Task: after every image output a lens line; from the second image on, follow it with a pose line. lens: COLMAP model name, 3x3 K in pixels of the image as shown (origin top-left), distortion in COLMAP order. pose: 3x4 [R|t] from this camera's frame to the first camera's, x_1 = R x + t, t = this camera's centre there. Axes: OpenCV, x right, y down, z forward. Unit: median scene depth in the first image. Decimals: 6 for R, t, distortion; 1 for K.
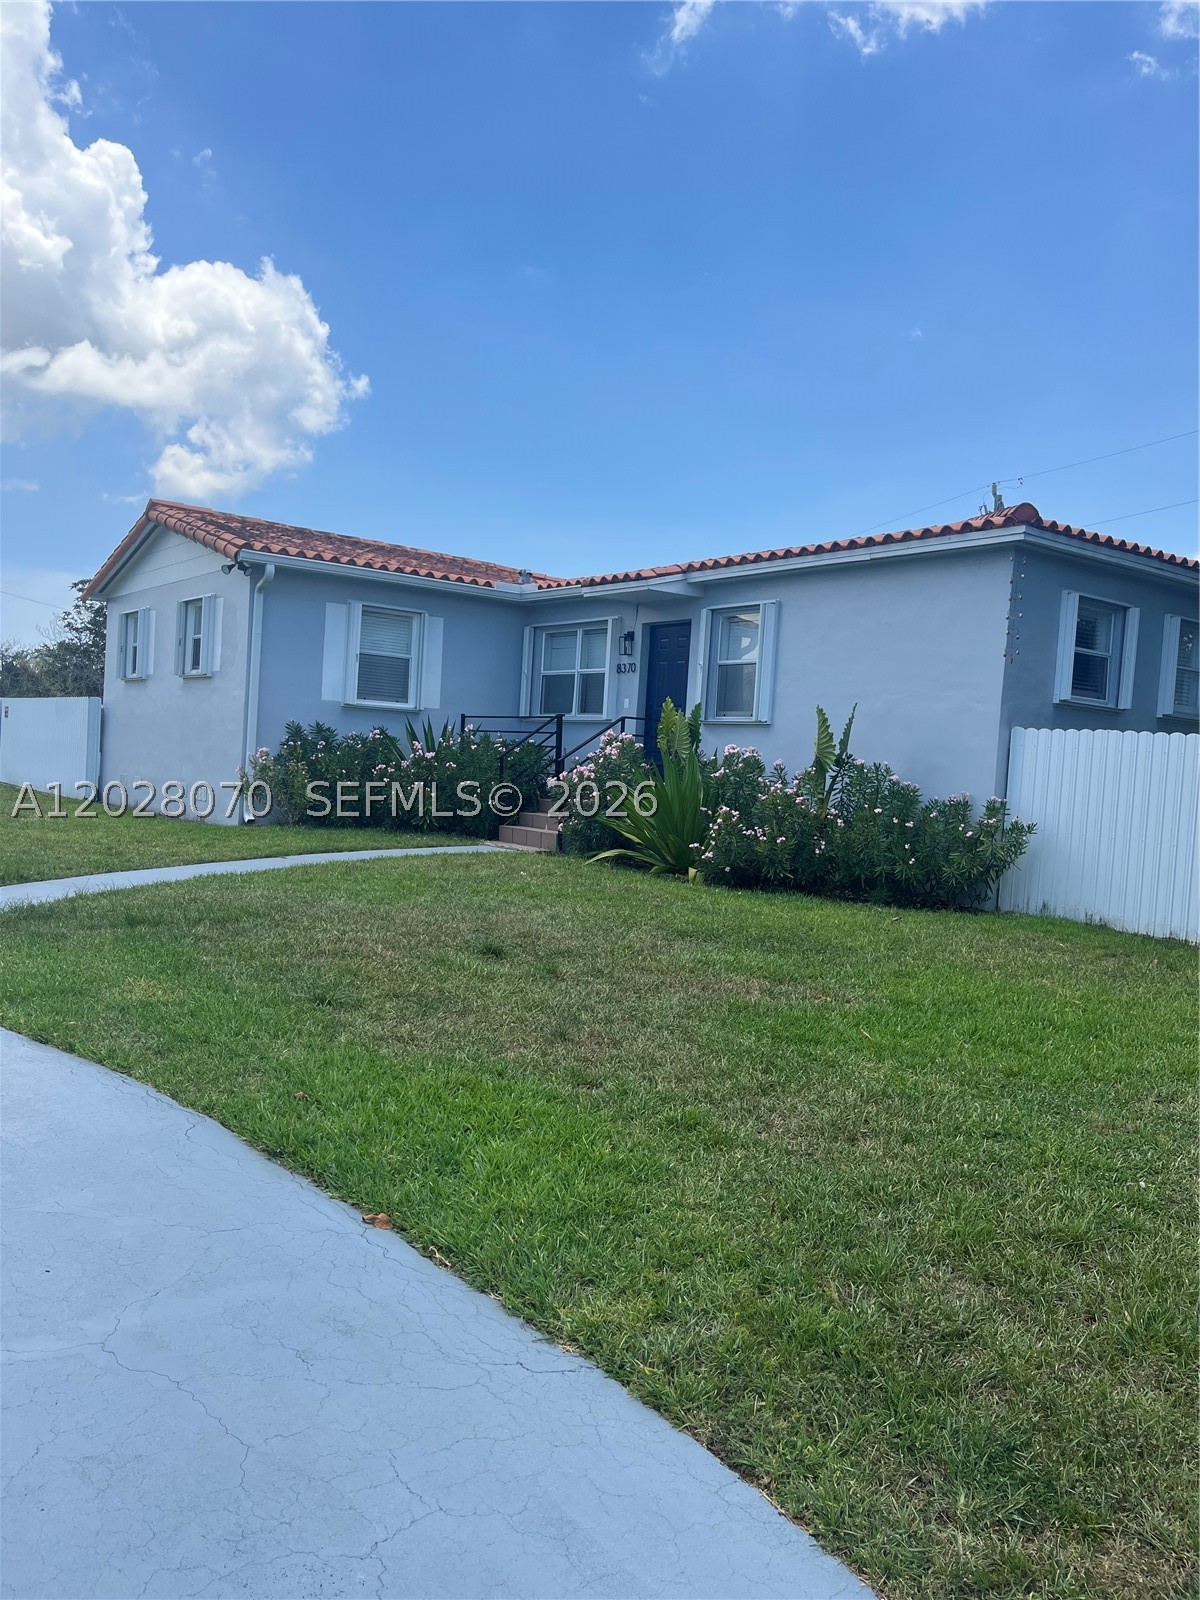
lens RADIAL K [[1207.8, 0, 601.1], [0, 1207.8, 804.4], [0, 0, 1]] dist [0.041679, -0.008230]
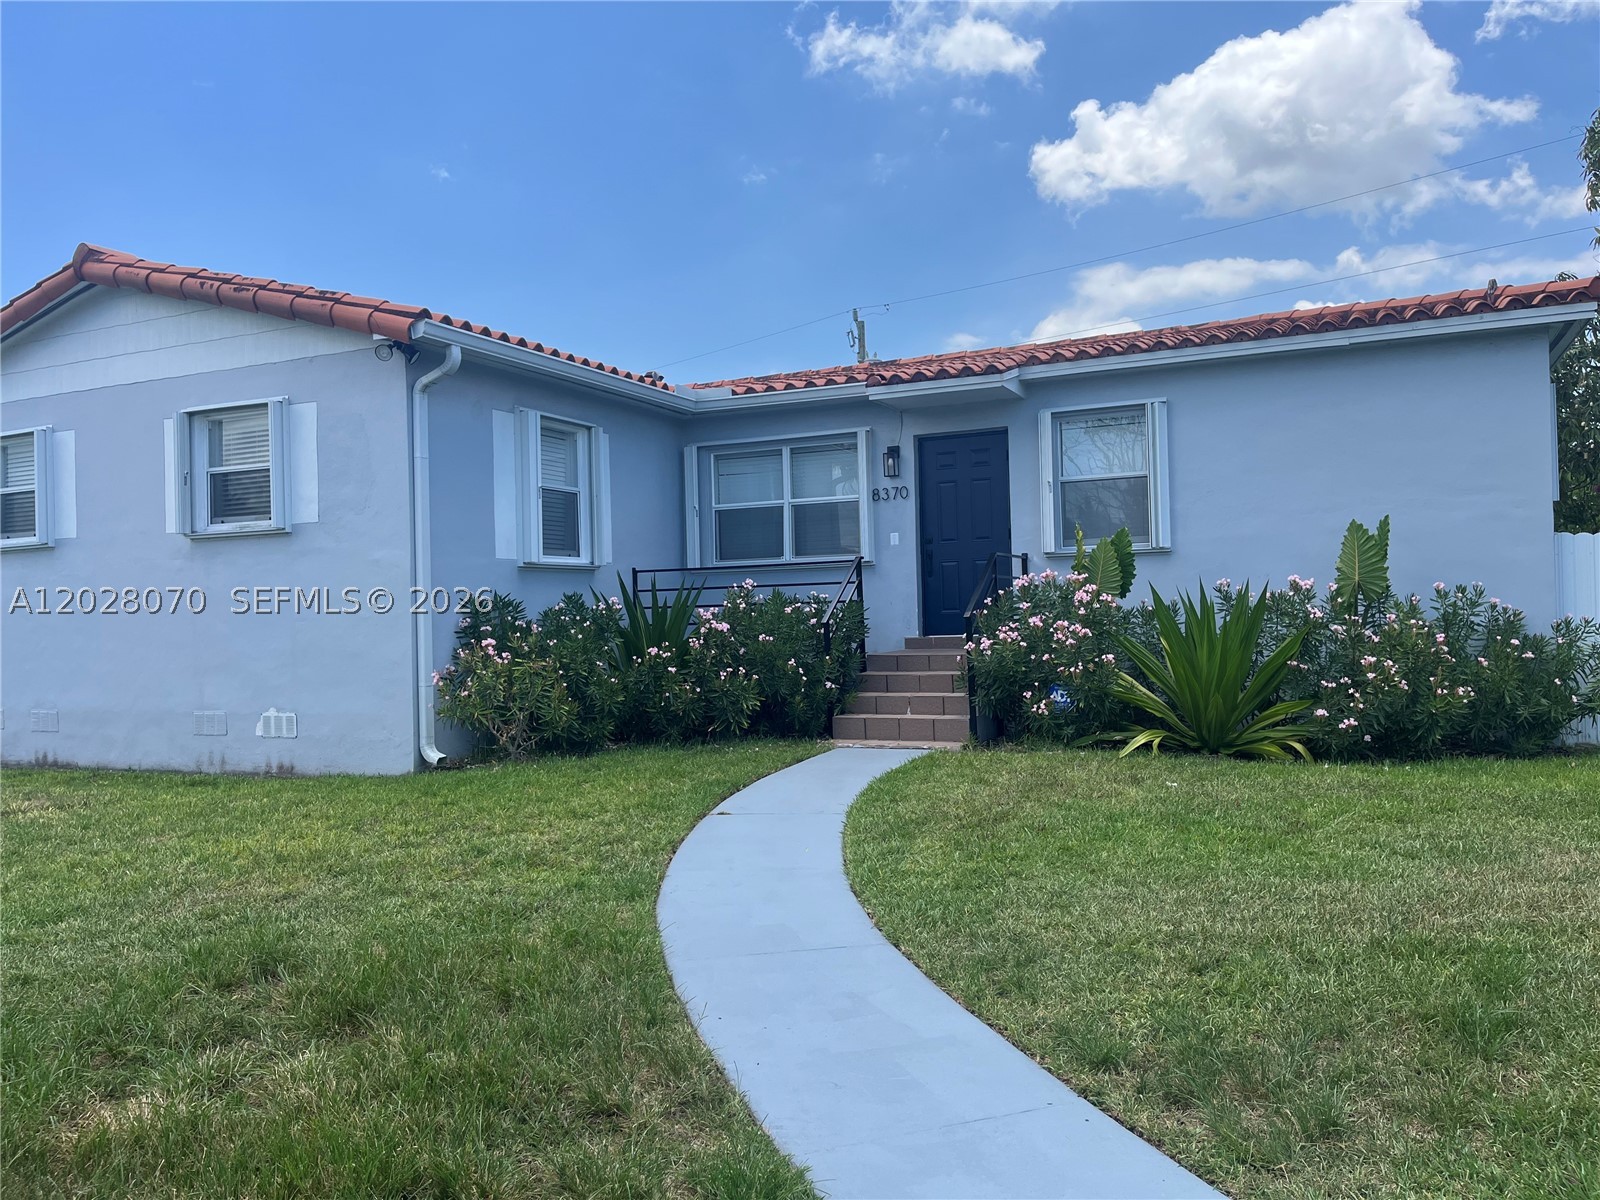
lens RADIAL K [[1207.8, 0, 798.7], [0, 1207.8, 592.3], [0, 0, 1]] dist [0.041679, -0.008230]
pose [[0.870672, -0.073822, 0.486293, -0.404576], [0.096076, 0.995154, -0.020947, -0.038942], [-0.482390, 0.064959, 0.873545, 0.353749]]
